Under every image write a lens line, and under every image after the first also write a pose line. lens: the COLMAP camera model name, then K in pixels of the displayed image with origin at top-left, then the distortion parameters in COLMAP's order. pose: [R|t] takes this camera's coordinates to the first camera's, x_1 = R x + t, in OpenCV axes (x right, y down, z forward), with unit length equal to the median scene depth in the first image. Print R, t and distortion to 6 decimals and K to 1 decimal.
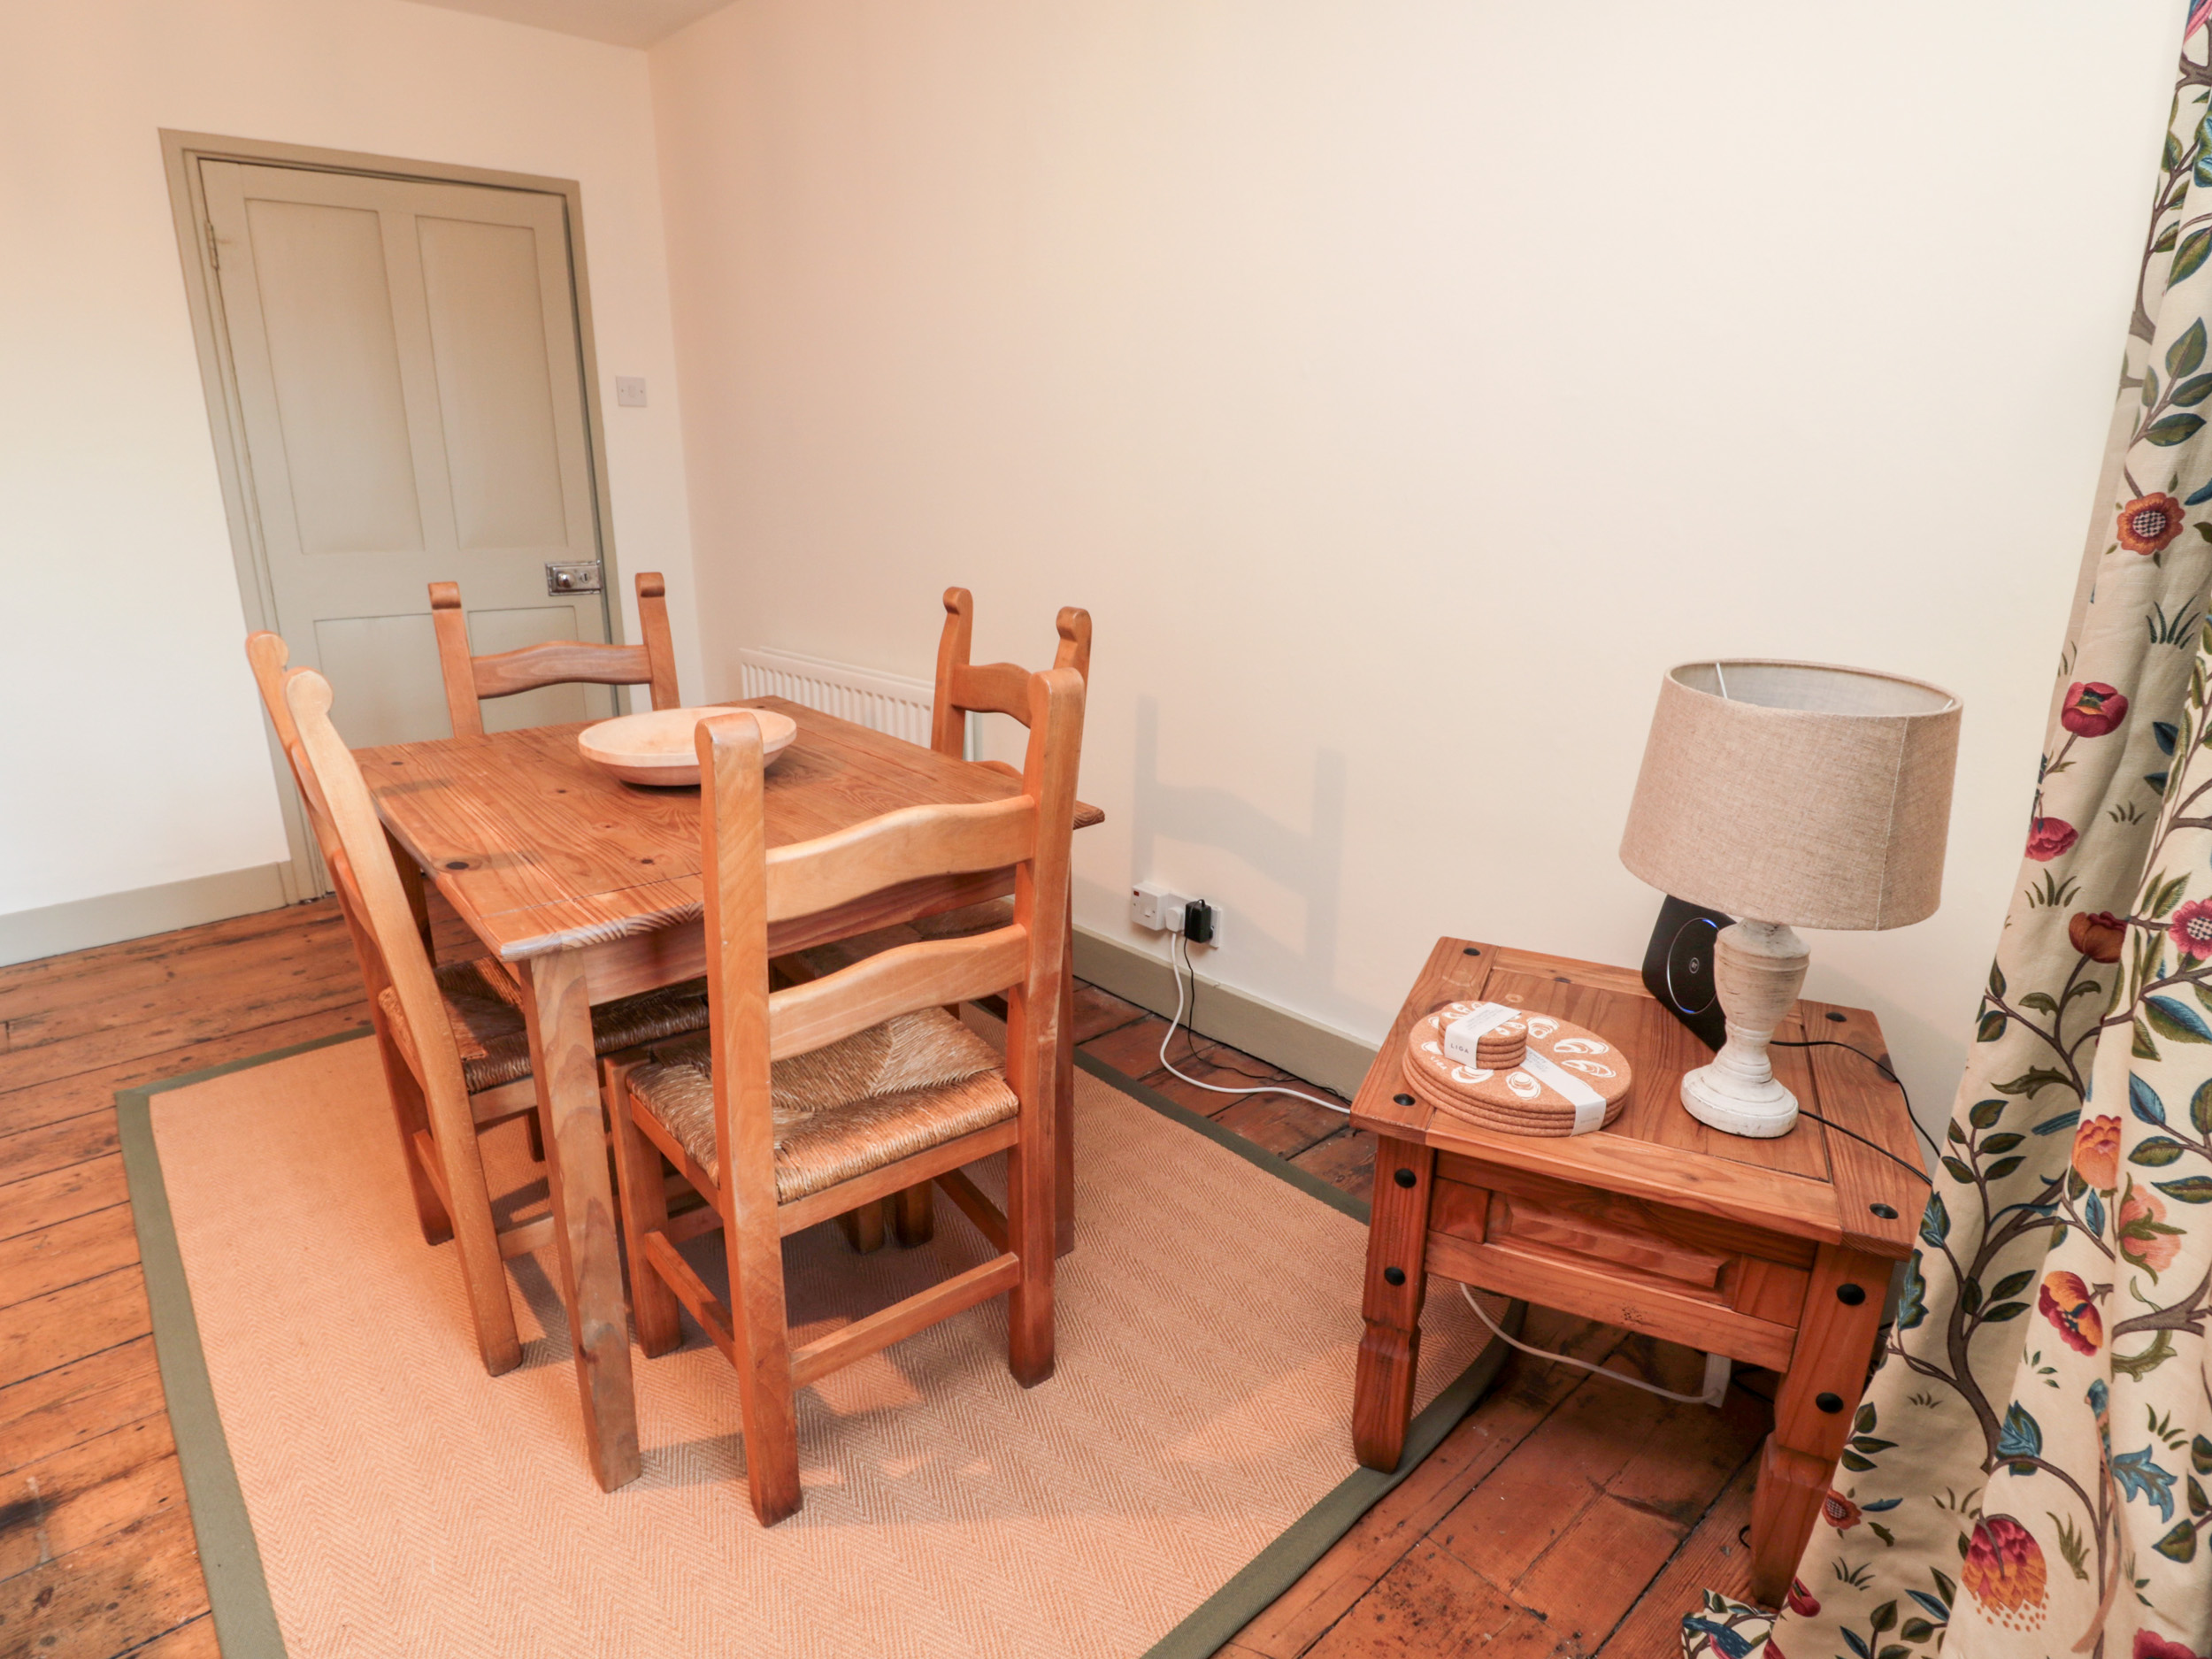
lens RADIAL K [[1194.4, 0, 1106.0], [0, 1194.4, 829.5], [0, 0, 1]] dist [-0.002925, -0.010178]
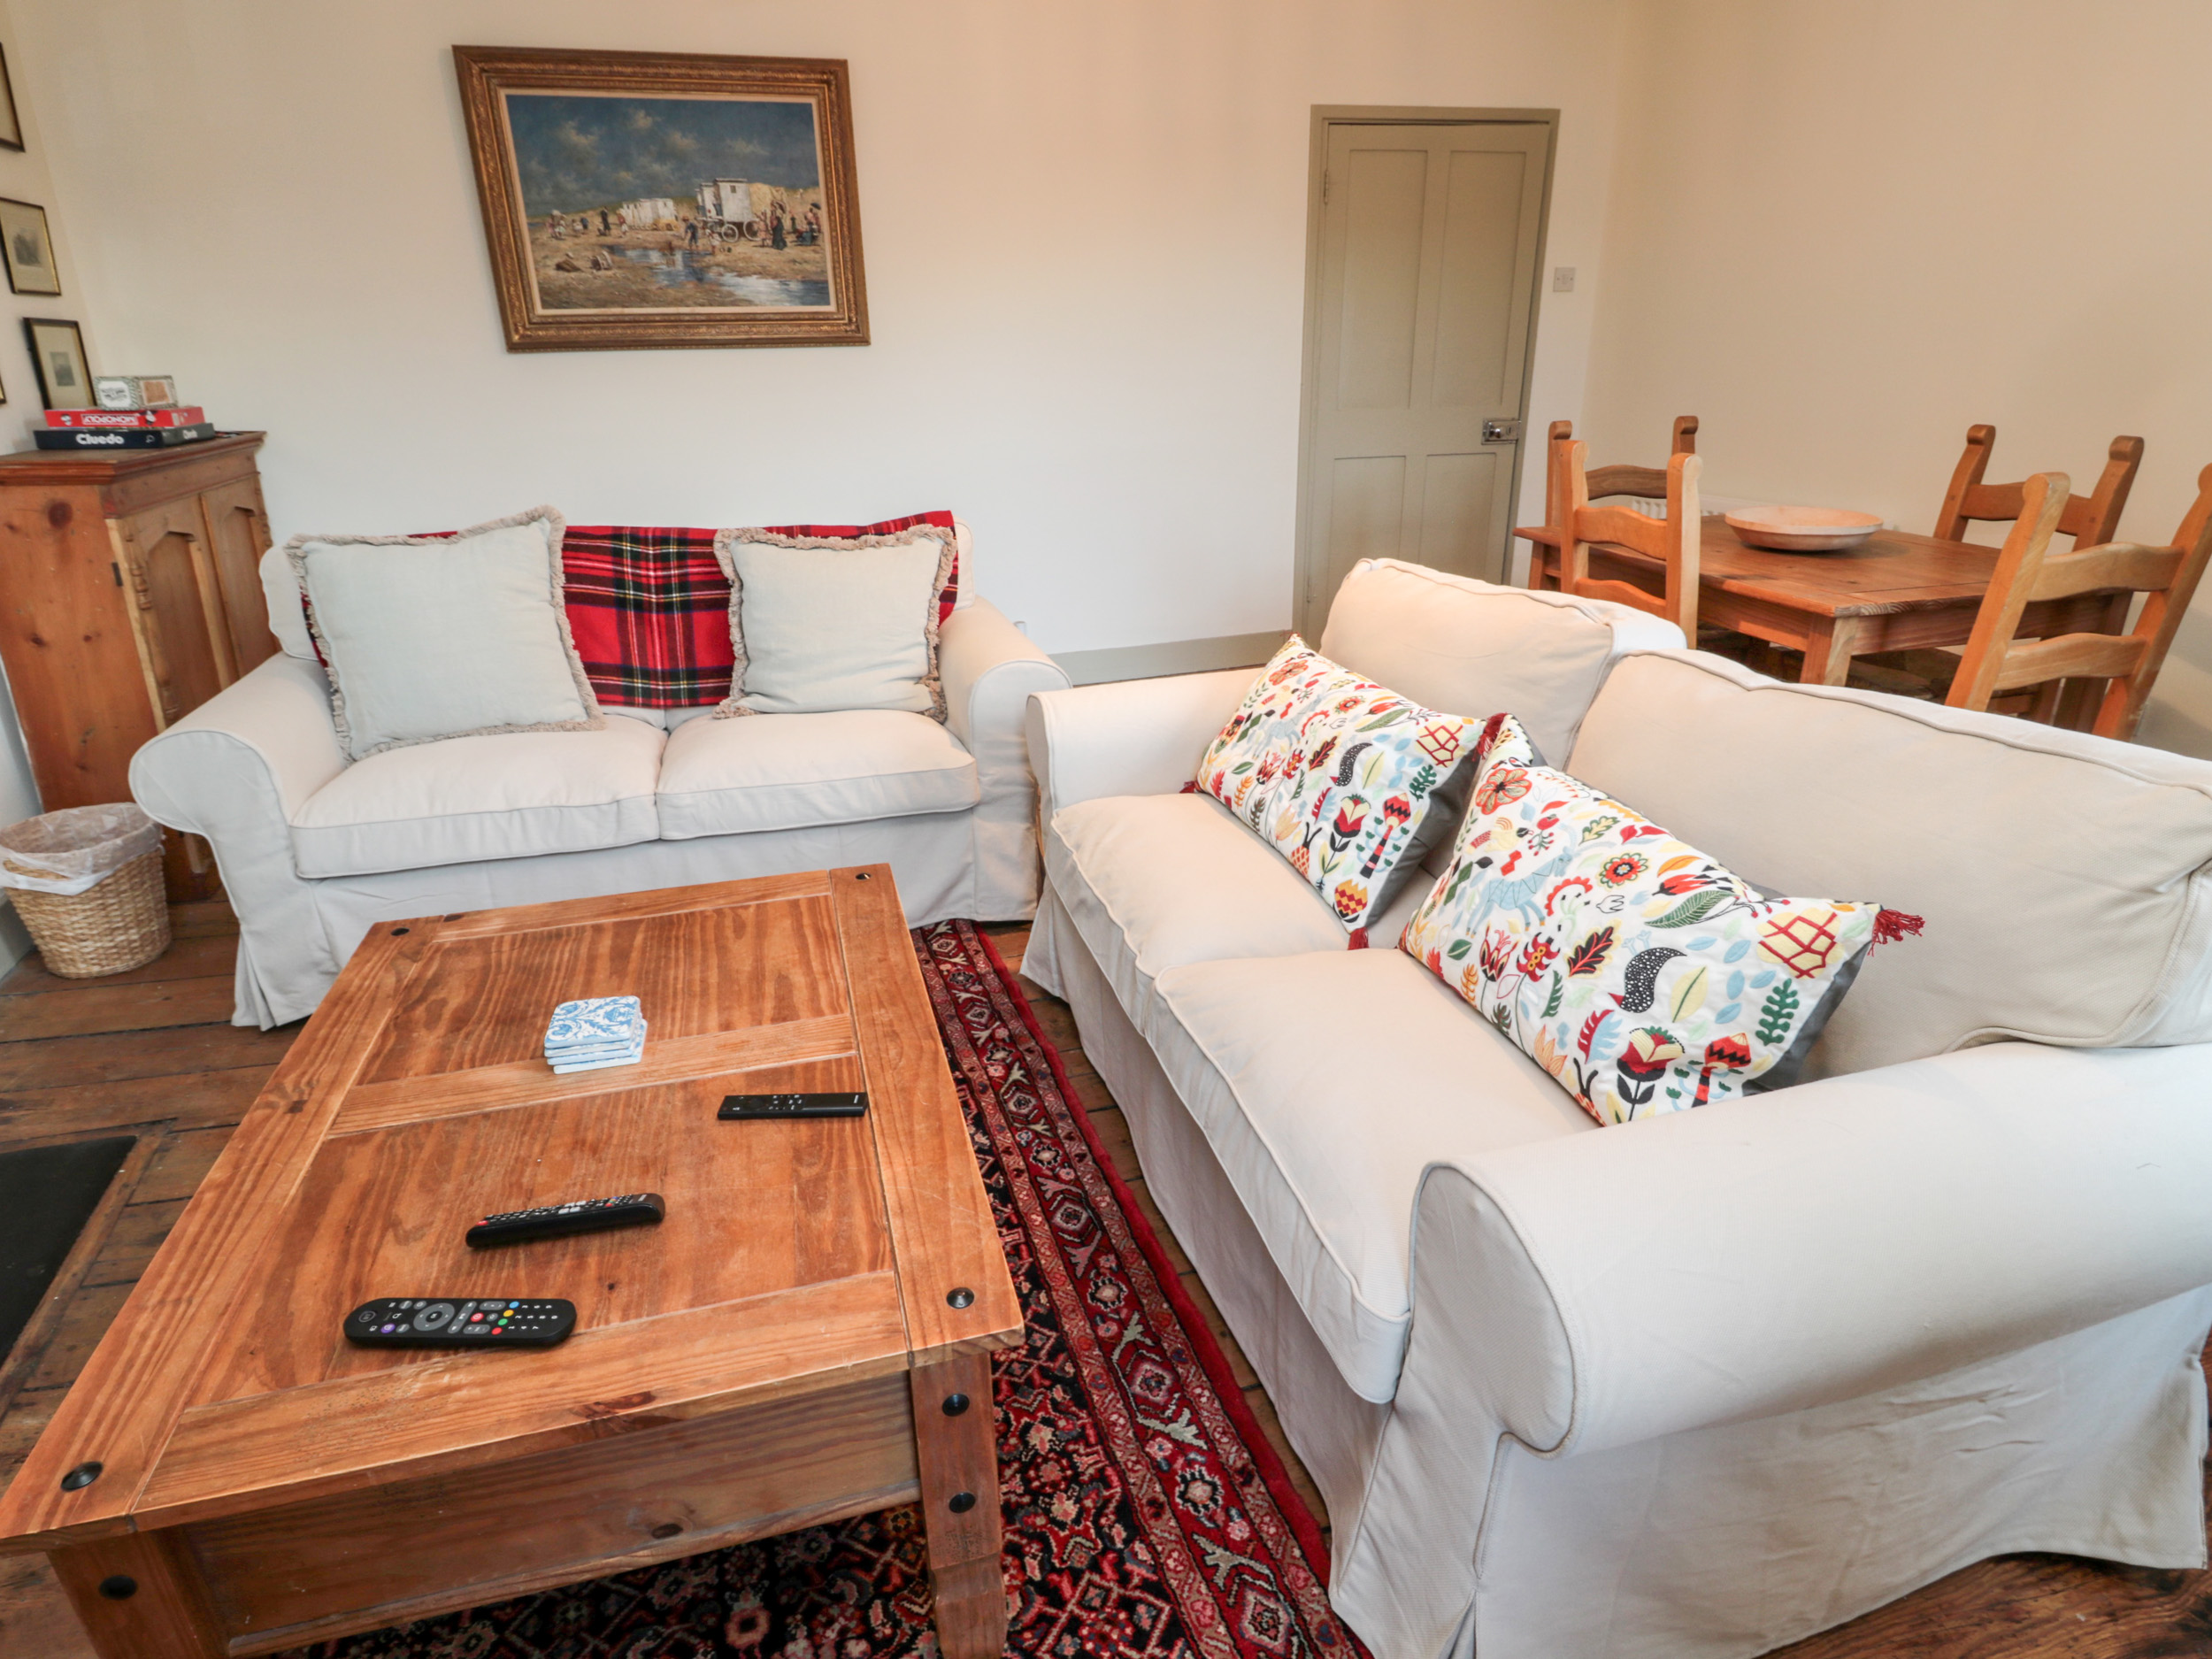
lens RADIAL K [[1194.4, 0, 1106.0], [0, 1194.4, 829.5], [0, 0, 1]] dist [-0.002925, -0.010178]
pose [[0.906176, 0.133882, -0.401149, -0.373596], [-0.096820, 0.989050, 0.111380, 0.170338], [0.411668, -0.062090, 0.909216, -0.564317]]
